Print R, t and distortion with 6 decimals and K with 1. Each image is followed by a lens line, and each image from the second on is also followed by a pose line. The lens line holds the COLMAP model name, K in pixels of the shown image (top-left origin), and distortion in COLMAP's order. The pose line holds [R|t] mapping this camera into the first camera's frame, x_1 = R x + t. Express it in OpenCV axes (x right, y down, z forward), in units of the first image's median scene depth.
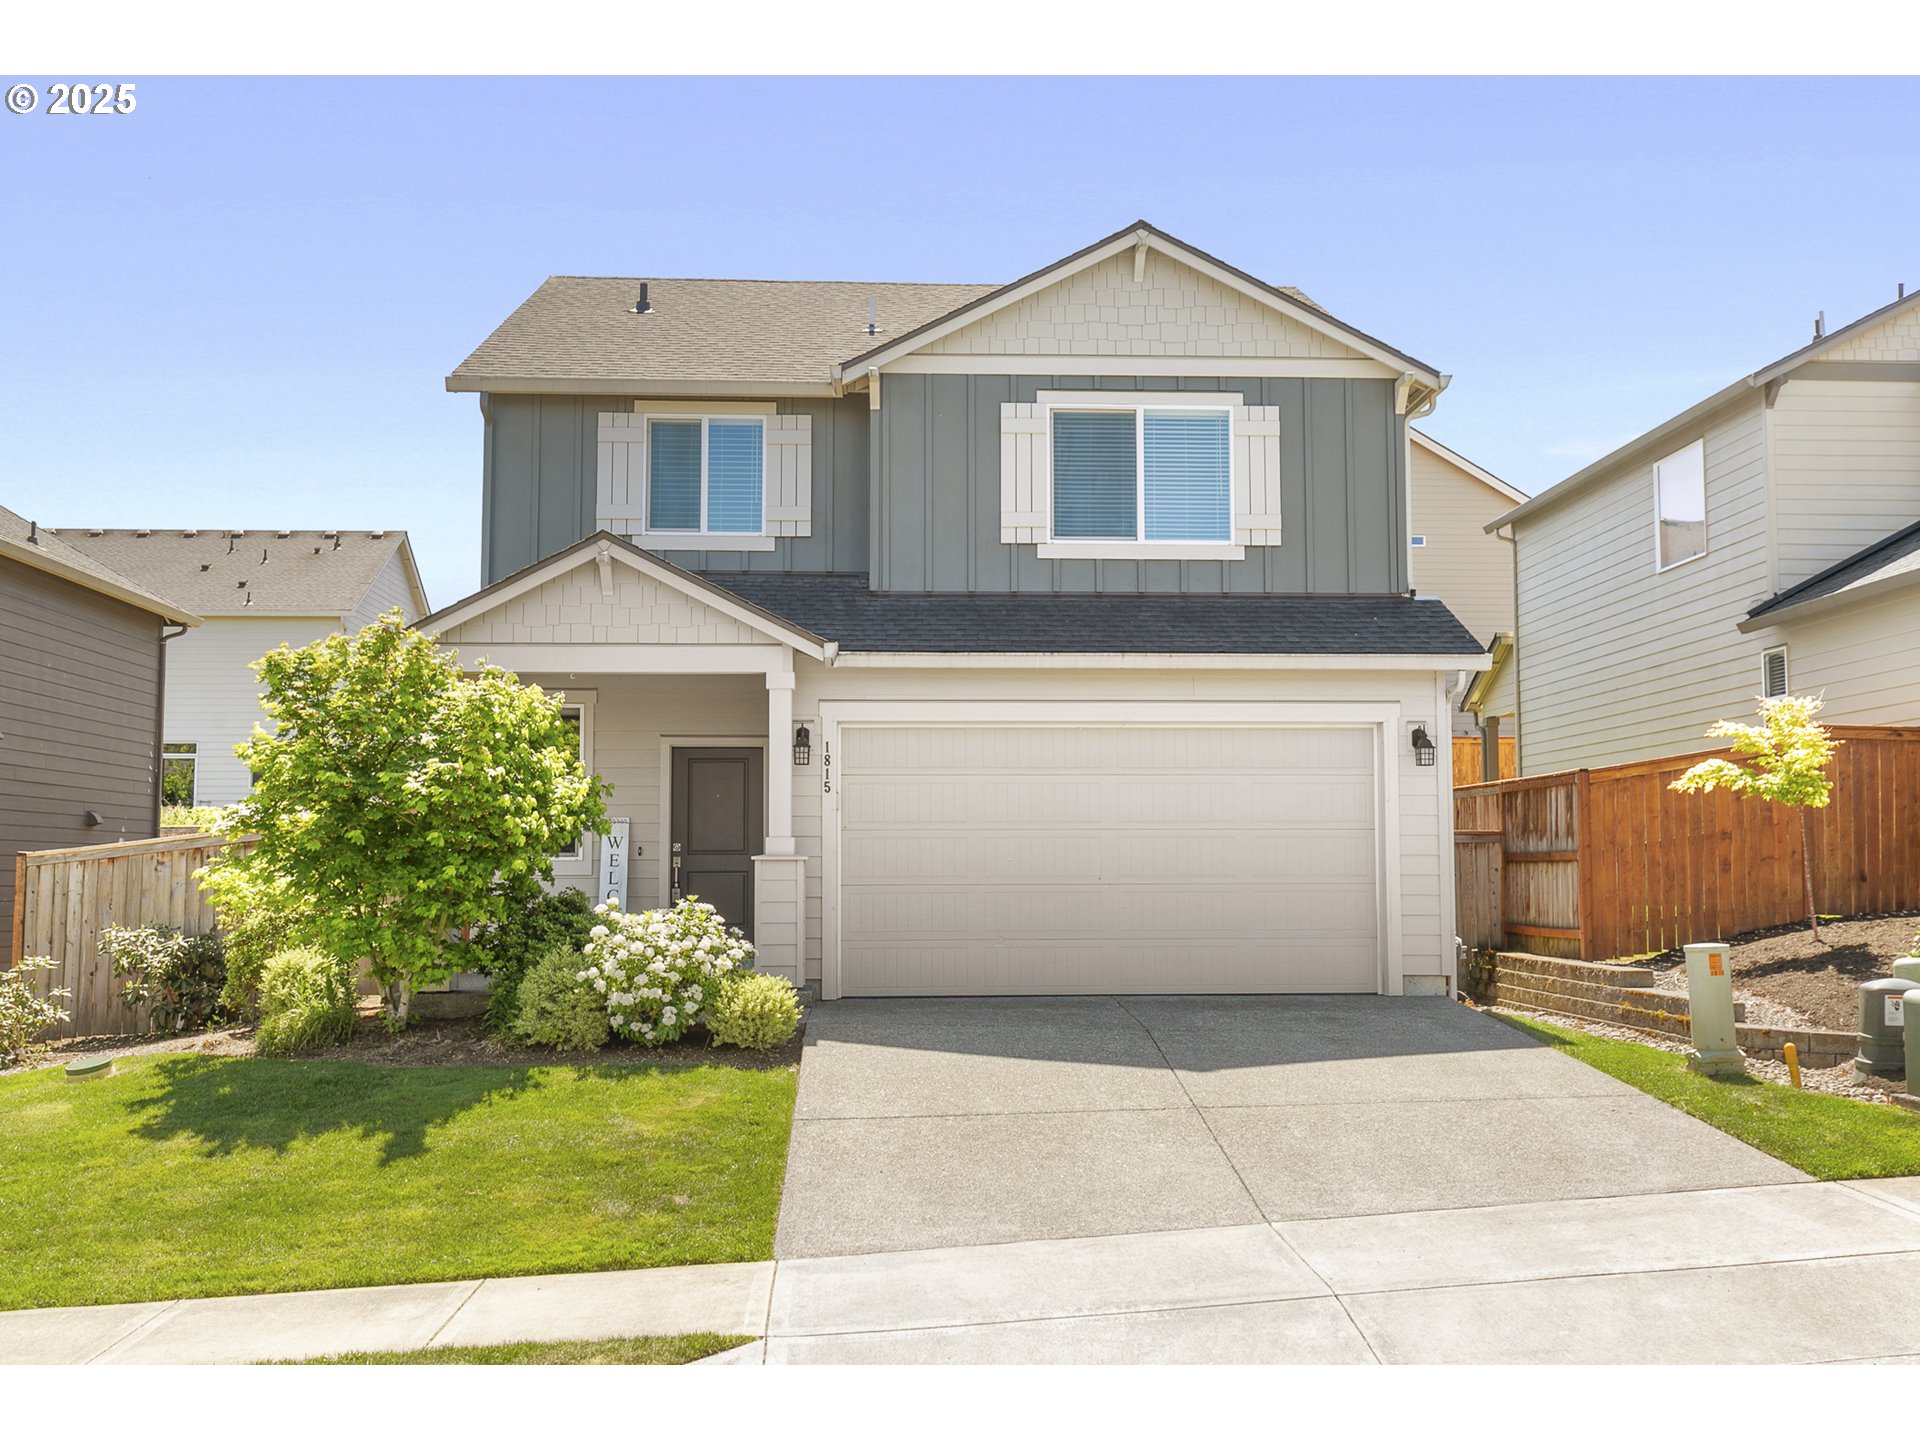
lens RADIAL K [[1896.9, 0, 960.0], [0, 1896.9, 720.0], [0, 0, 1]] dist [-0.000642, -0.004904]
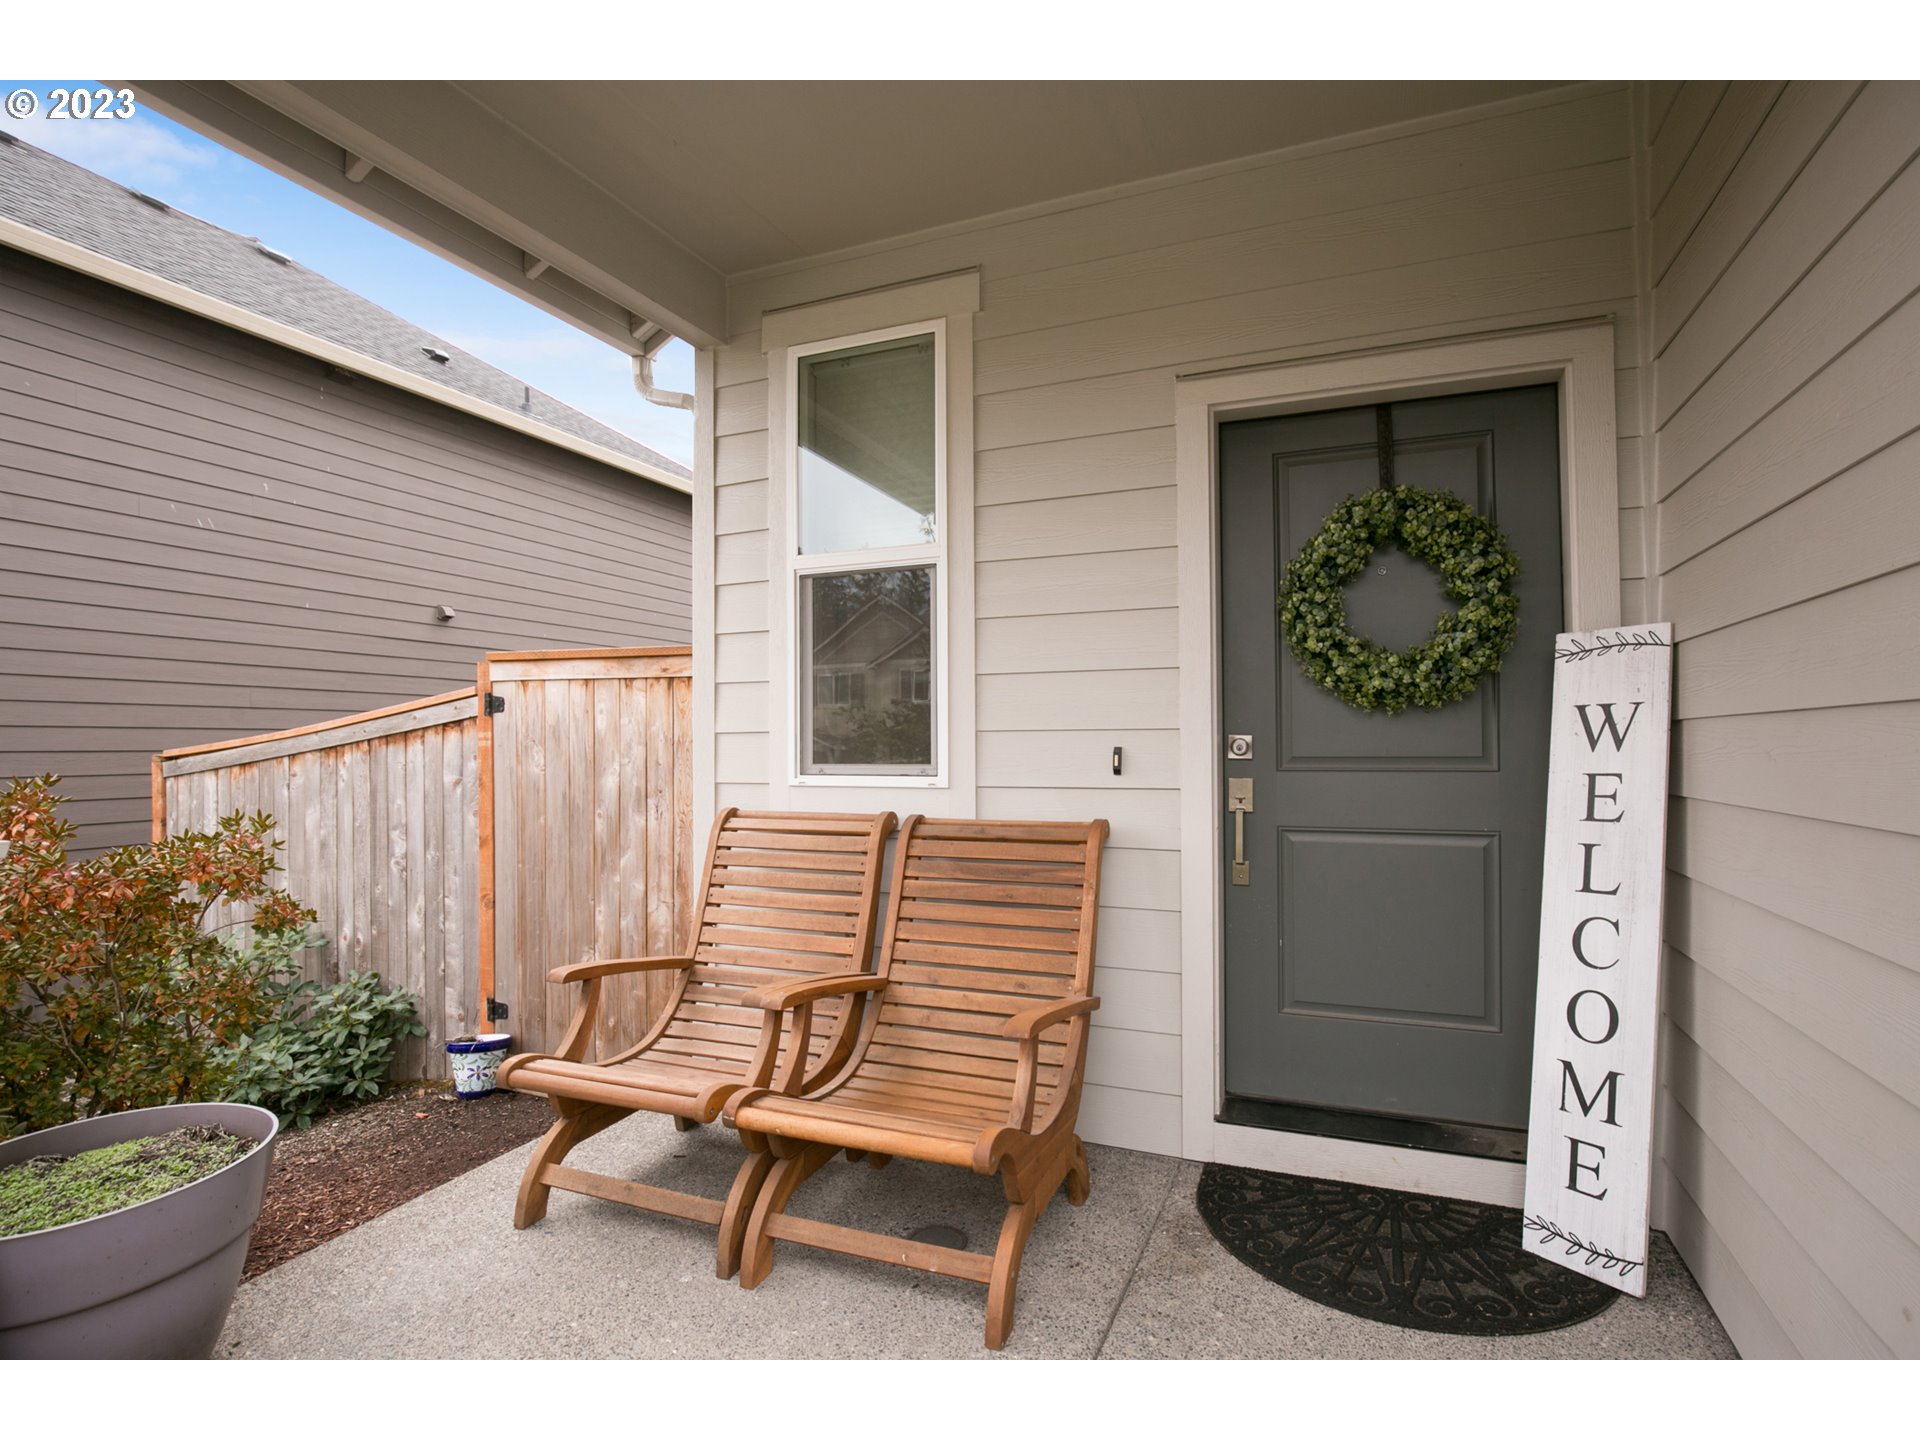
lens RADIAL K [[986.4, 0, 965.1], [0, 986.4, 728.0], [0, 0, 1]] dist [-0.009008, -0.000738]
pose [[0.906350, -0.009383, -0.422423, -0.129164], [0.037156, 0.997650, 0.057561, 0.056209], [0.420890, -0.067866, 0.904569, 0.884731]]
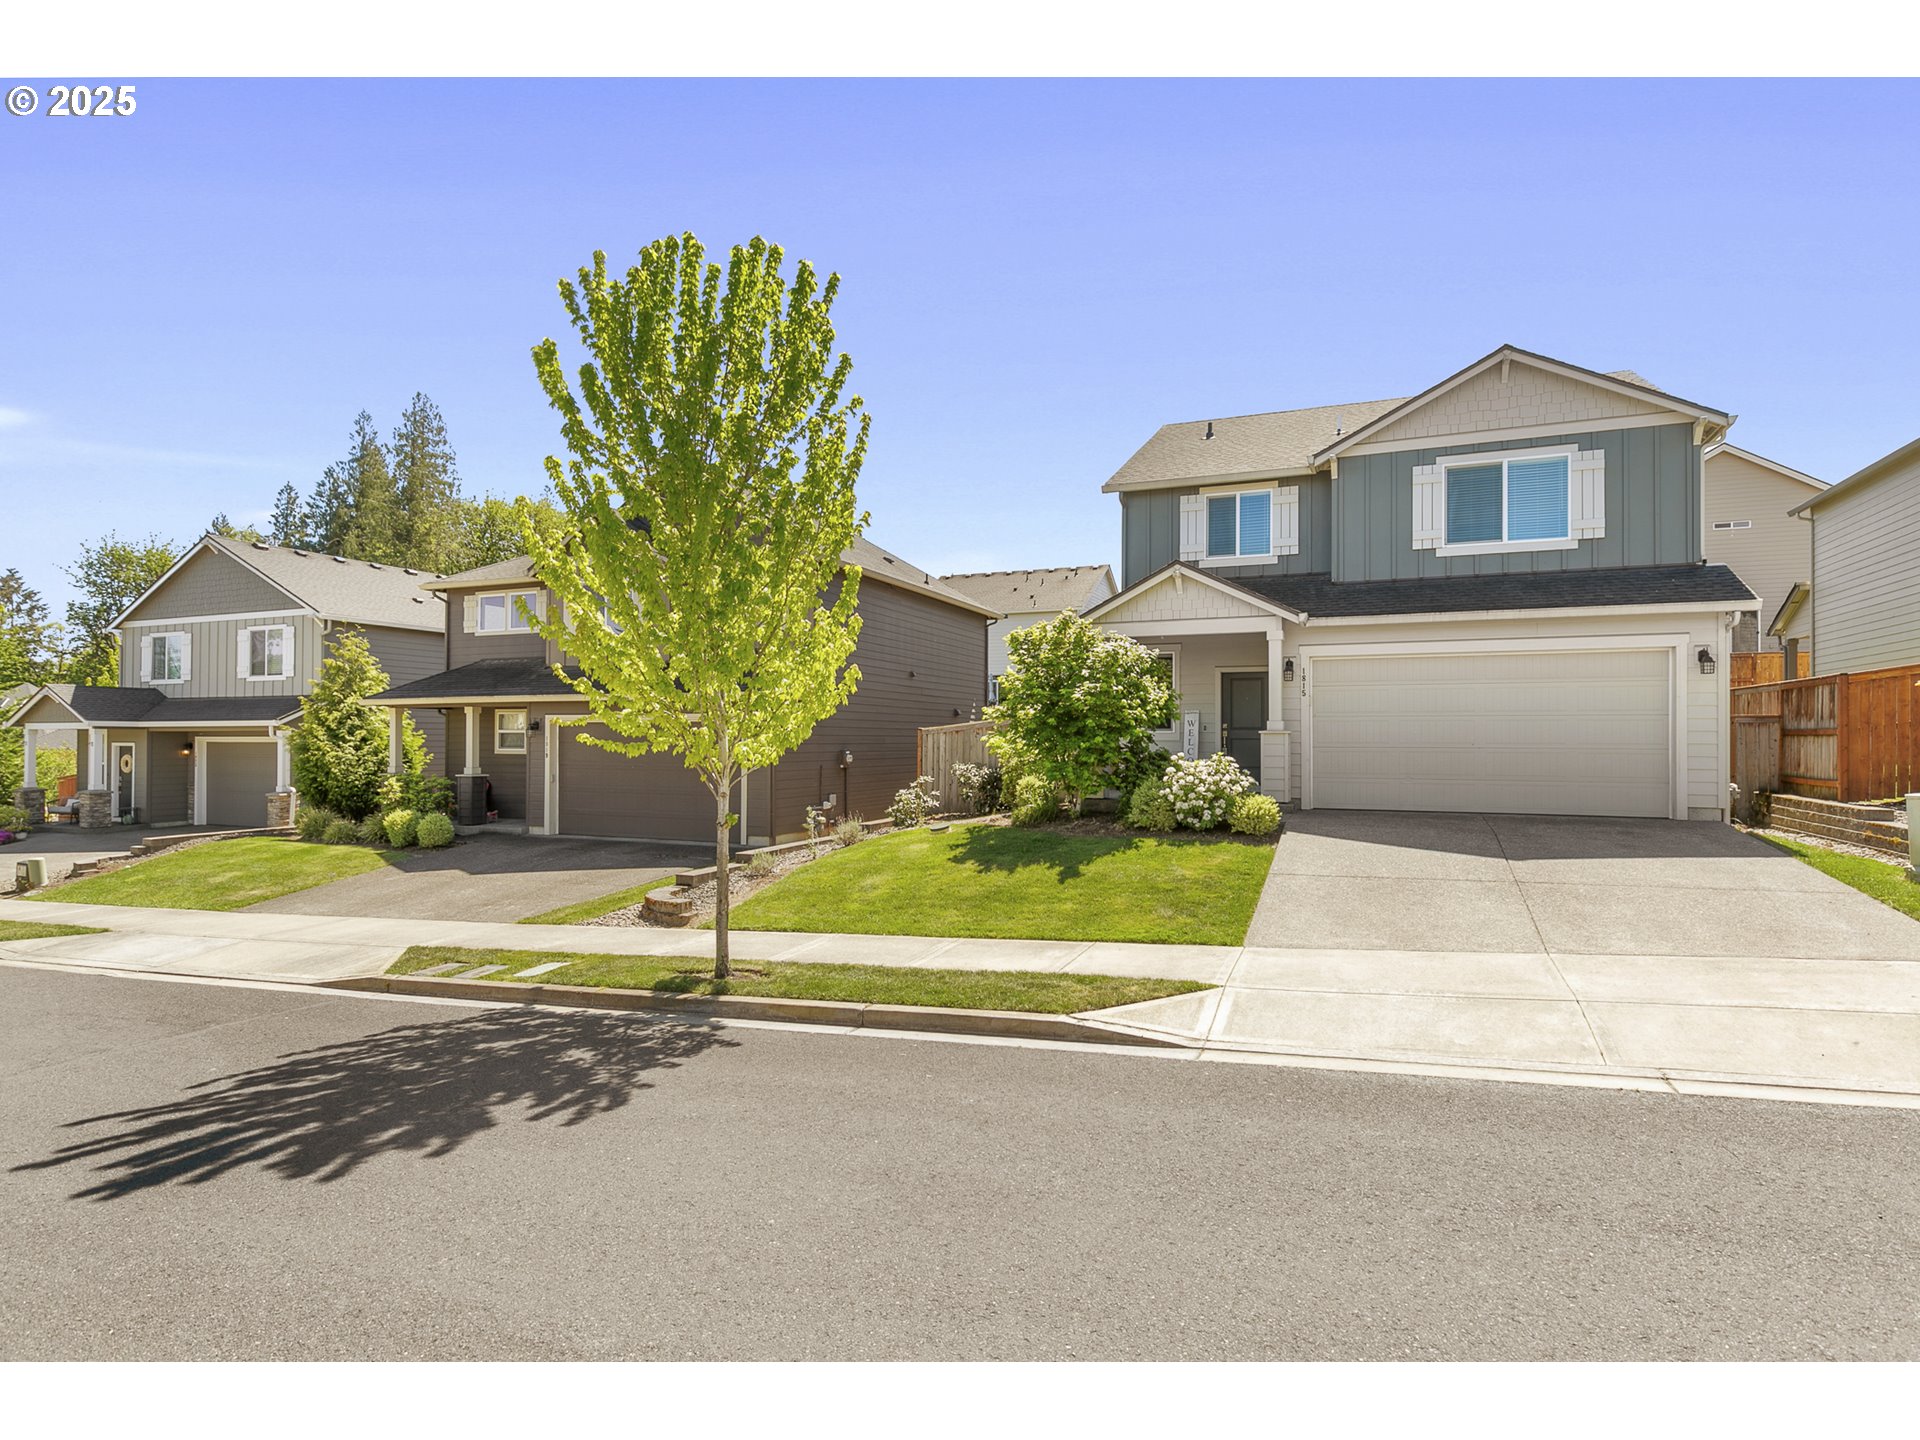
lens RADIAL K [[986.4, 0, 965.1], [0, 986.4, 728.0], [0, 0, 1]] dist [-0.009008, -0.000738]
pose [[0.898048, 0.000846, -0.439897, 0.055086], [0.030623, 0.997452, 0.064436, -0.002004], [0.438831, -0.071337, 0.895734, 0.012614]]
